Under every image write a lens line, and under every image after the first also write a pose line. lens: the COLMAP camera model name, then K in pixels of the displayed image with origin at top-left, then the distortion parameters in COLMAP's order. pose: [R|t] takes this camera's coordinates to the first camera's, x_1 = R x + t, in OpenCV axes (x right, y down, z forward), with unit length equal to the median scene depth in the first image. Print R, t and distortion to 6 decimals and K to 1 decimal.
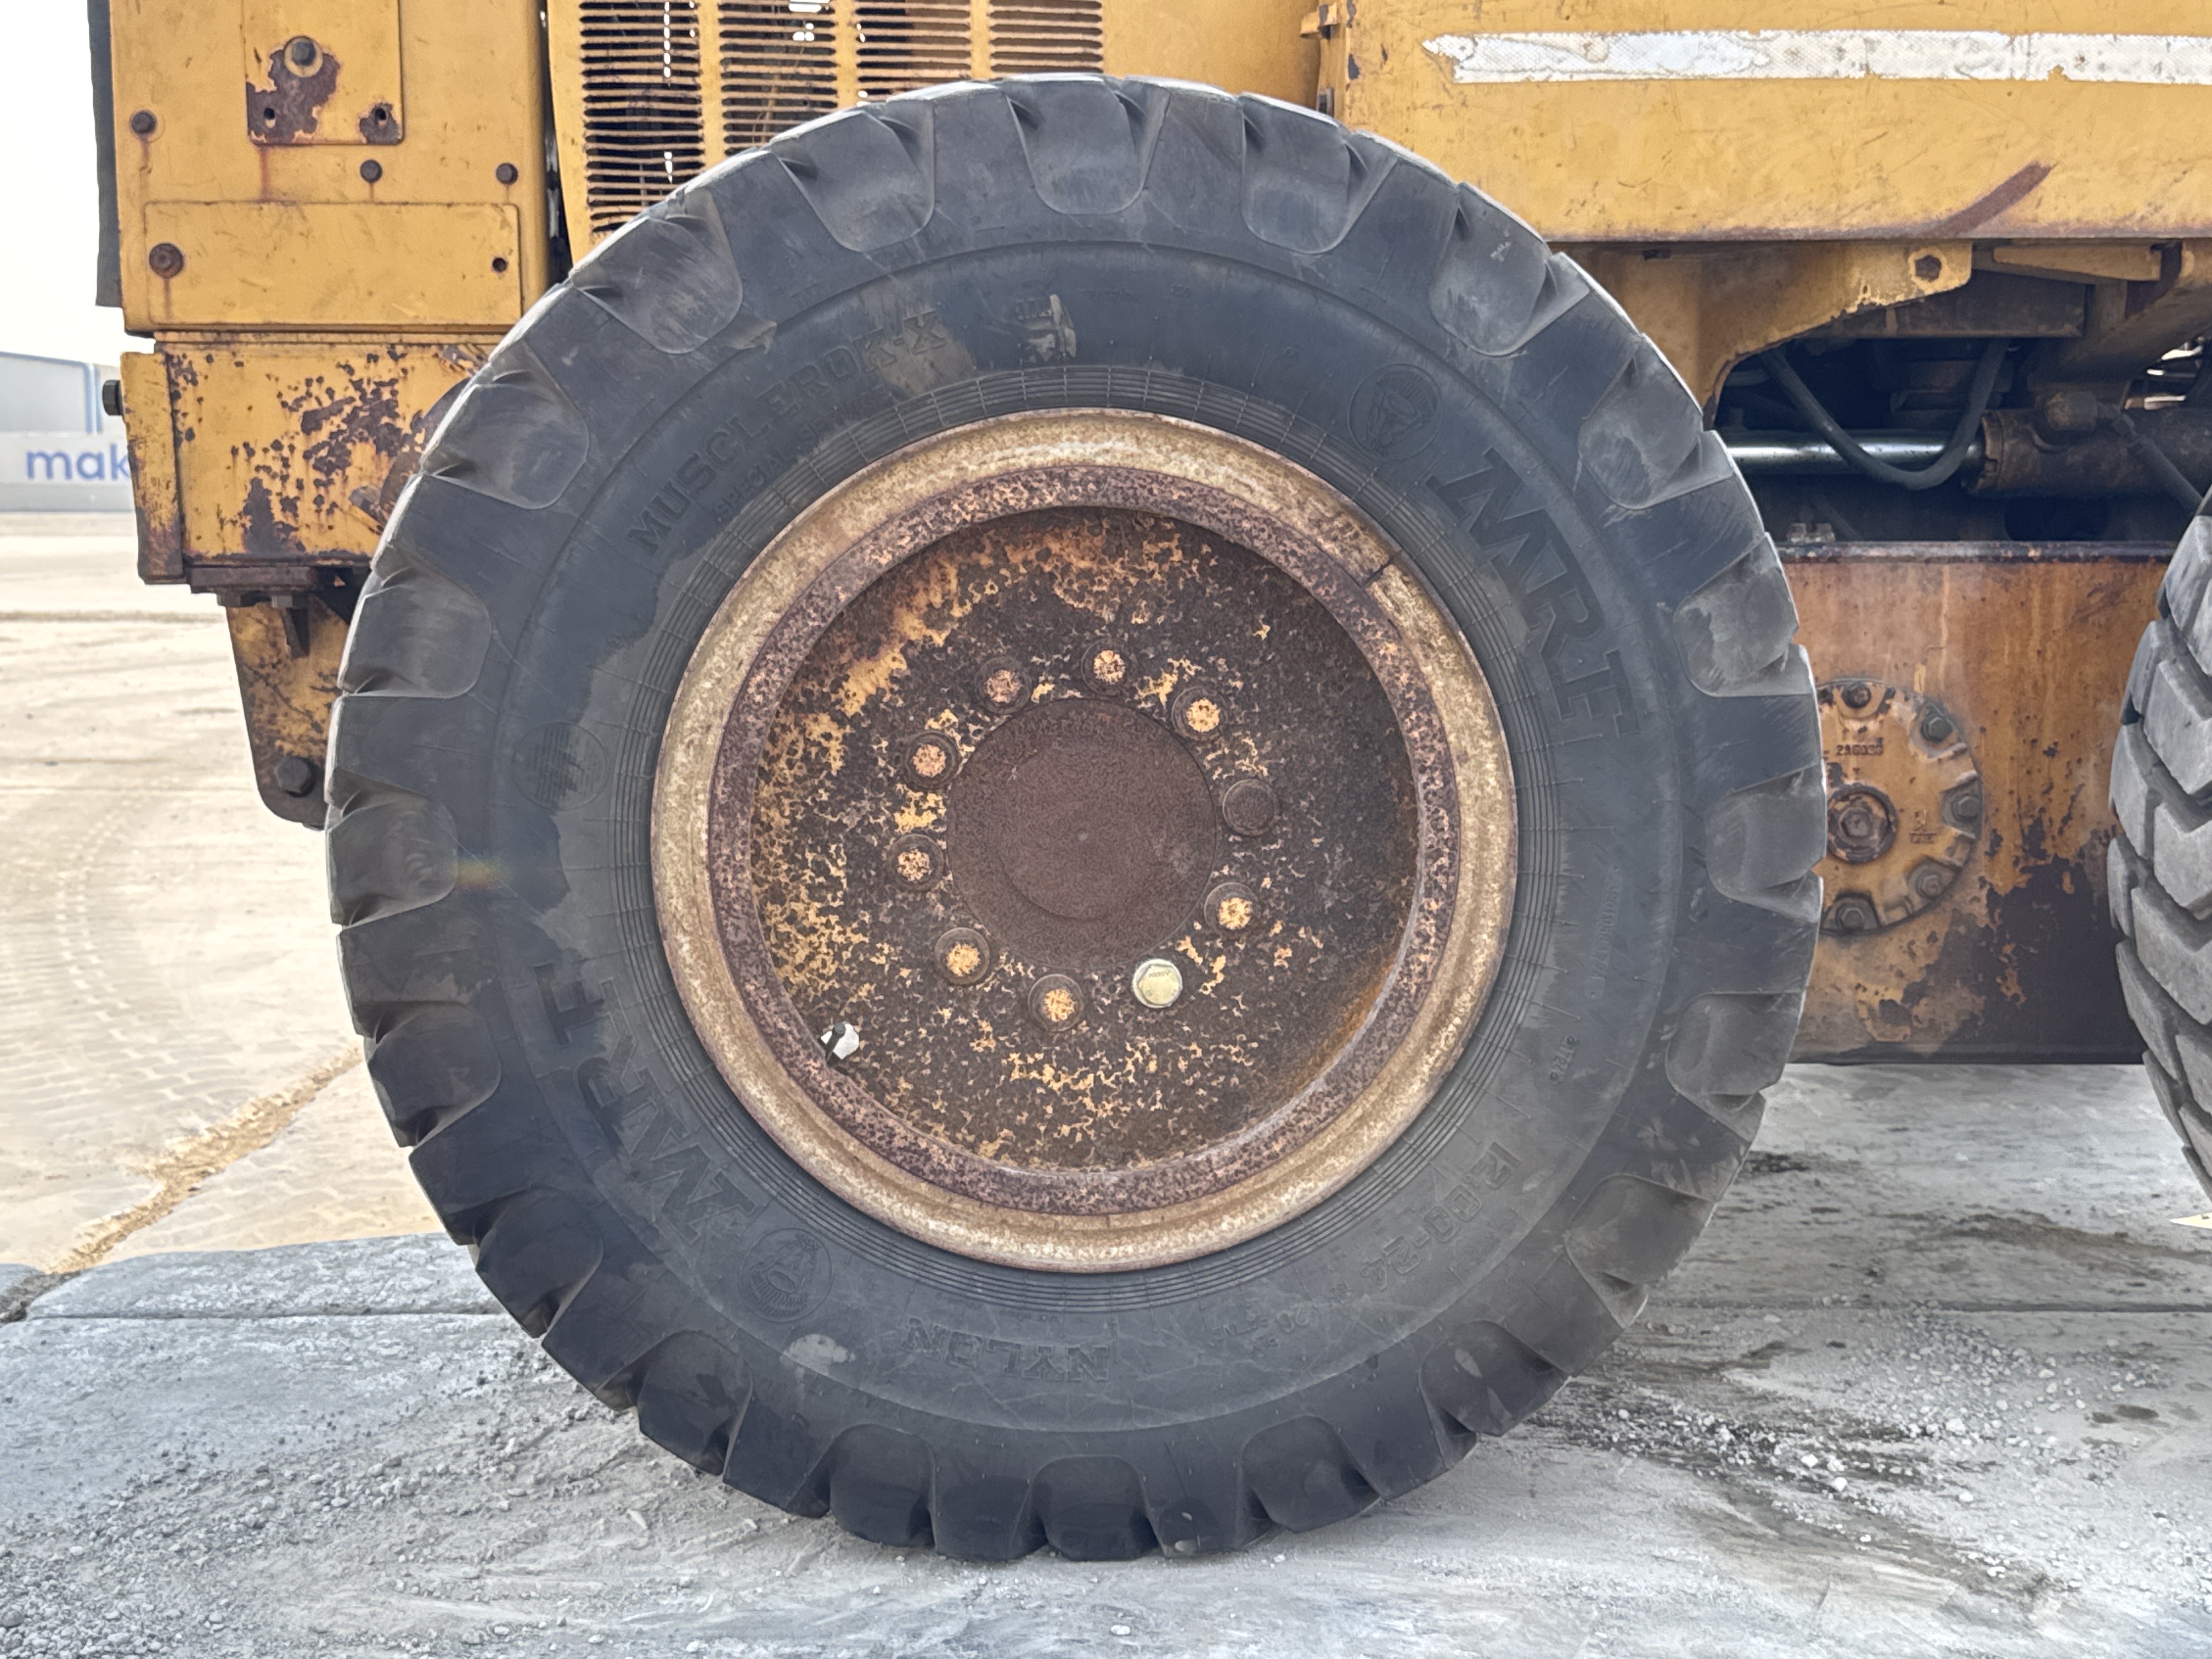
lens RADIAL K [[2935.9, 0, 1190.3], [0, 2935.9, 831.4], [0, 0, 1]] dist [0.198459, -0.591645]
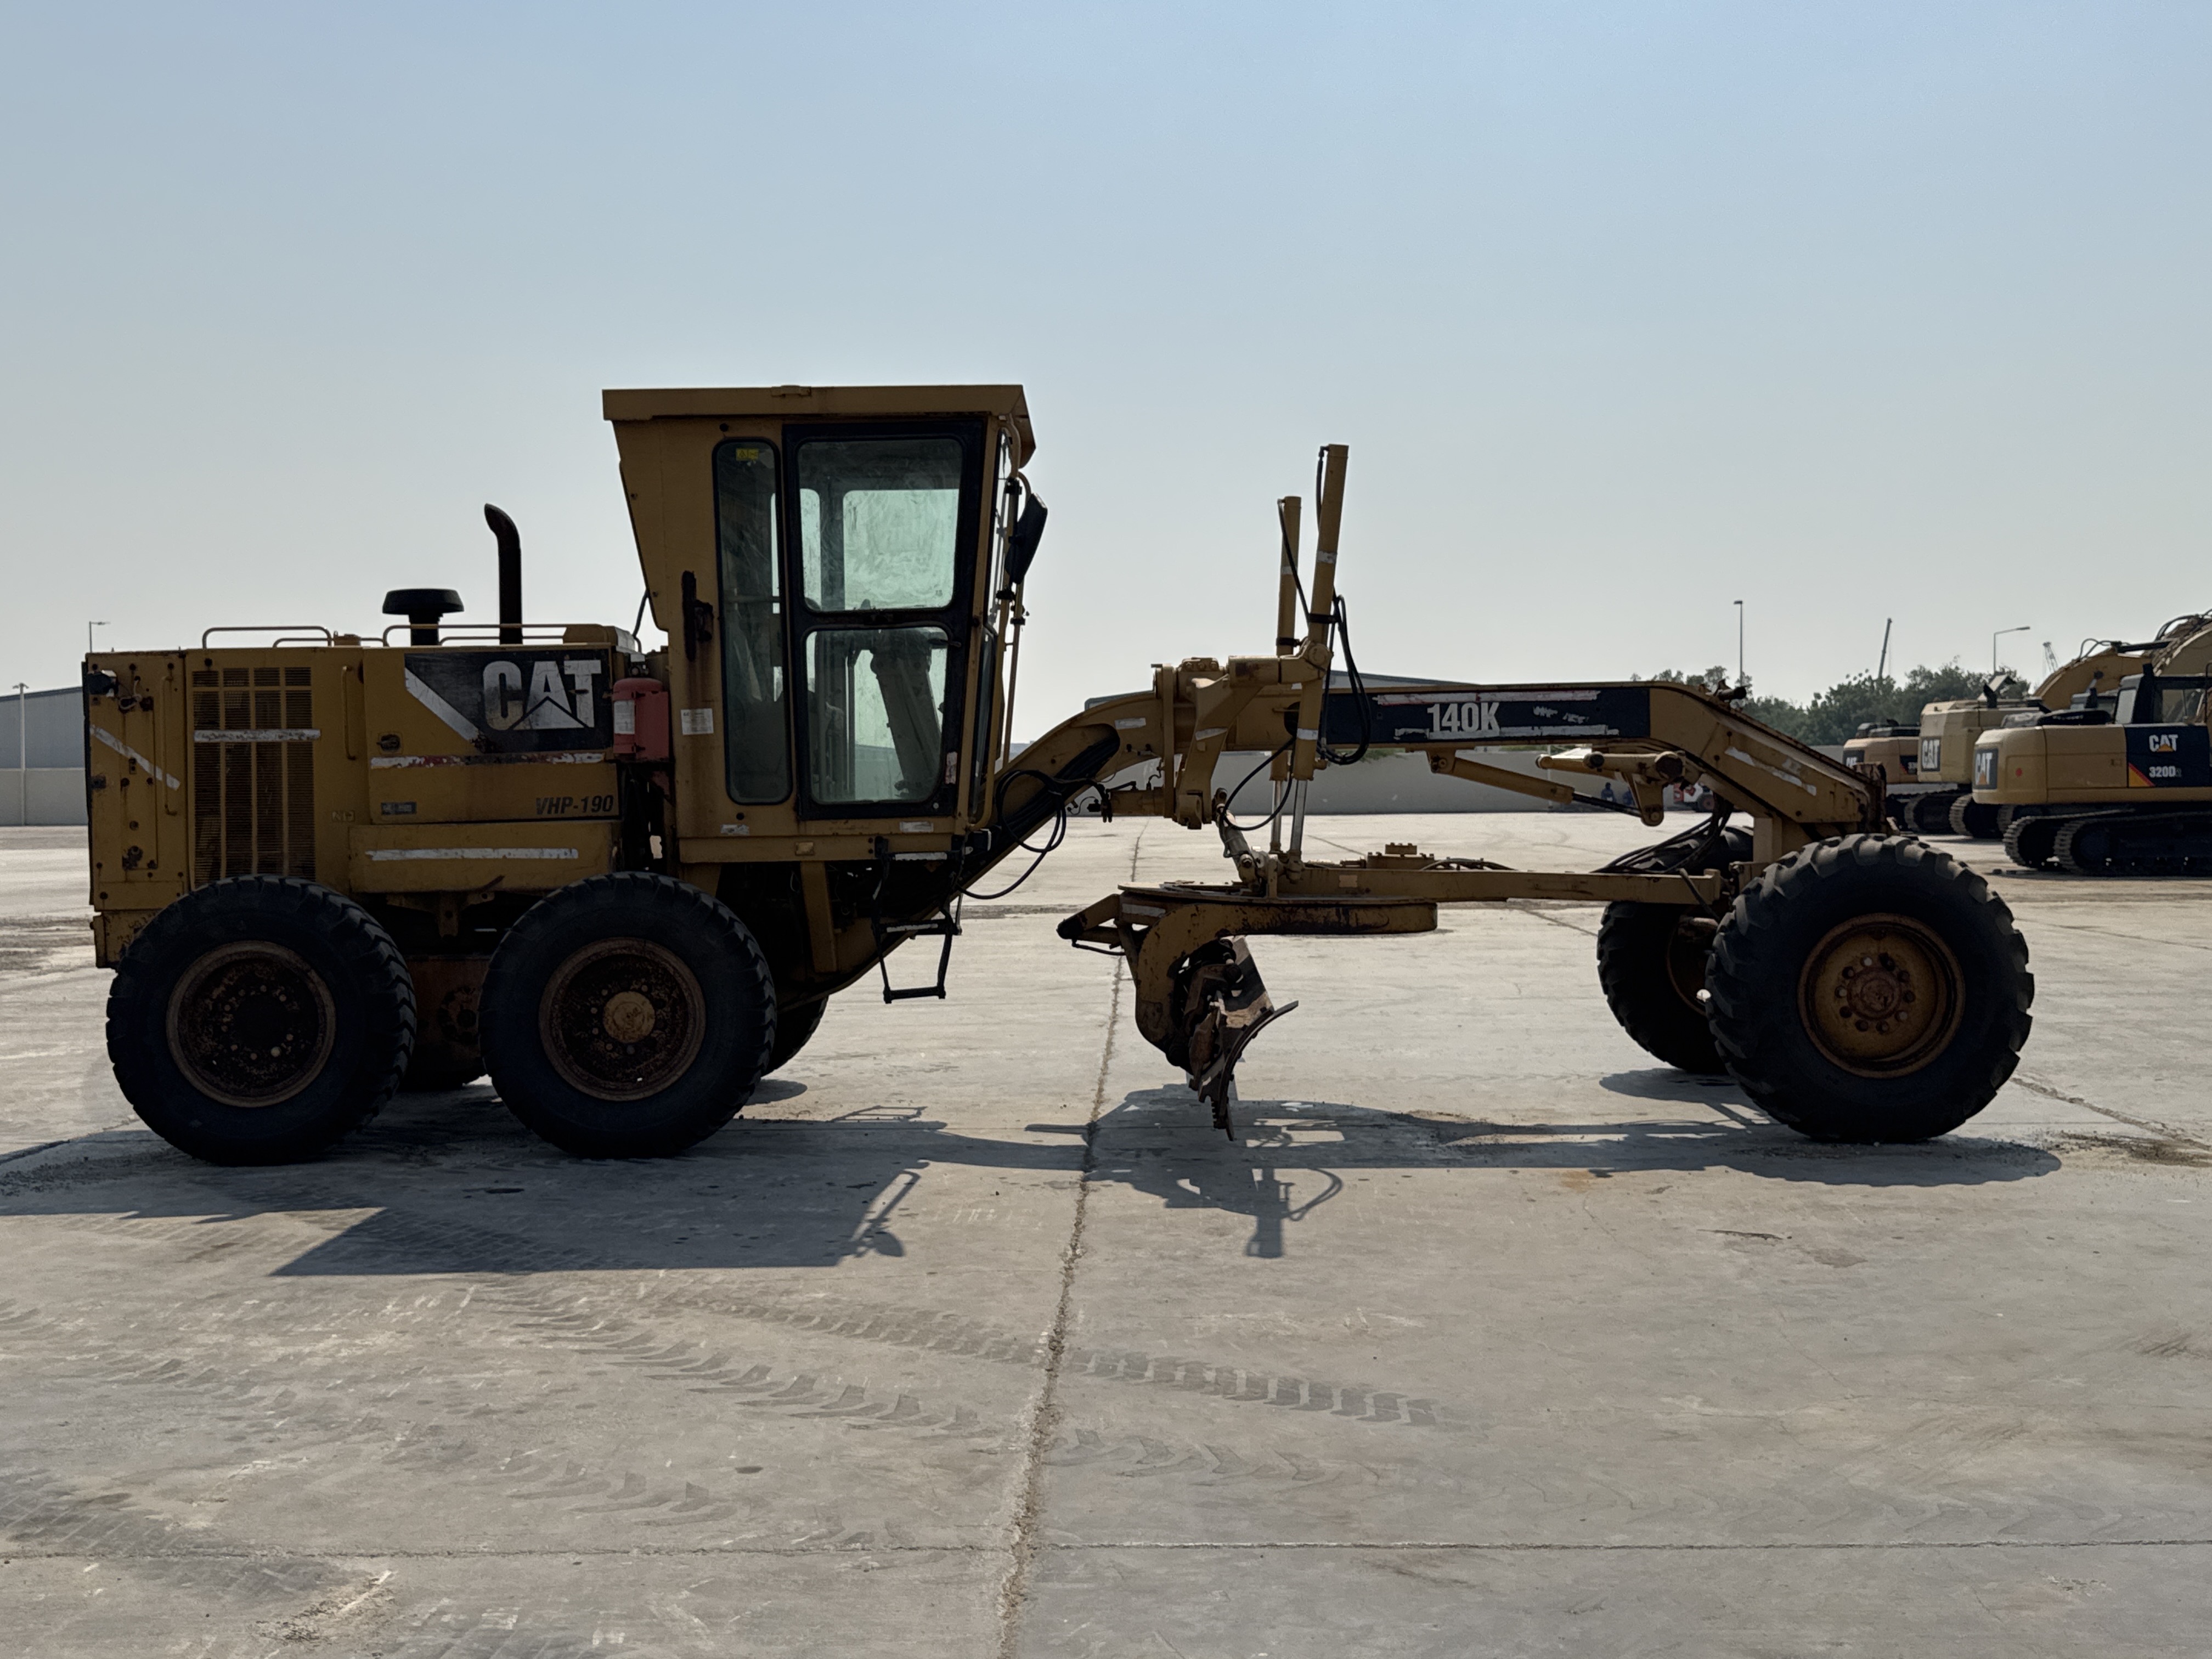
lens RADIAL K [[2037.1, 0, 1106.0], [0, 2037.1, 829.5], [0, 0, 1]] dist [0.140248, -0.356385]
pose [[0.999929, -0.011731, 0.001893, 1.405668], [0.011861, 0.994989, -0.099278, 0.040917], [-0.000719, 0.099293, 0.995058, -2.540062]]
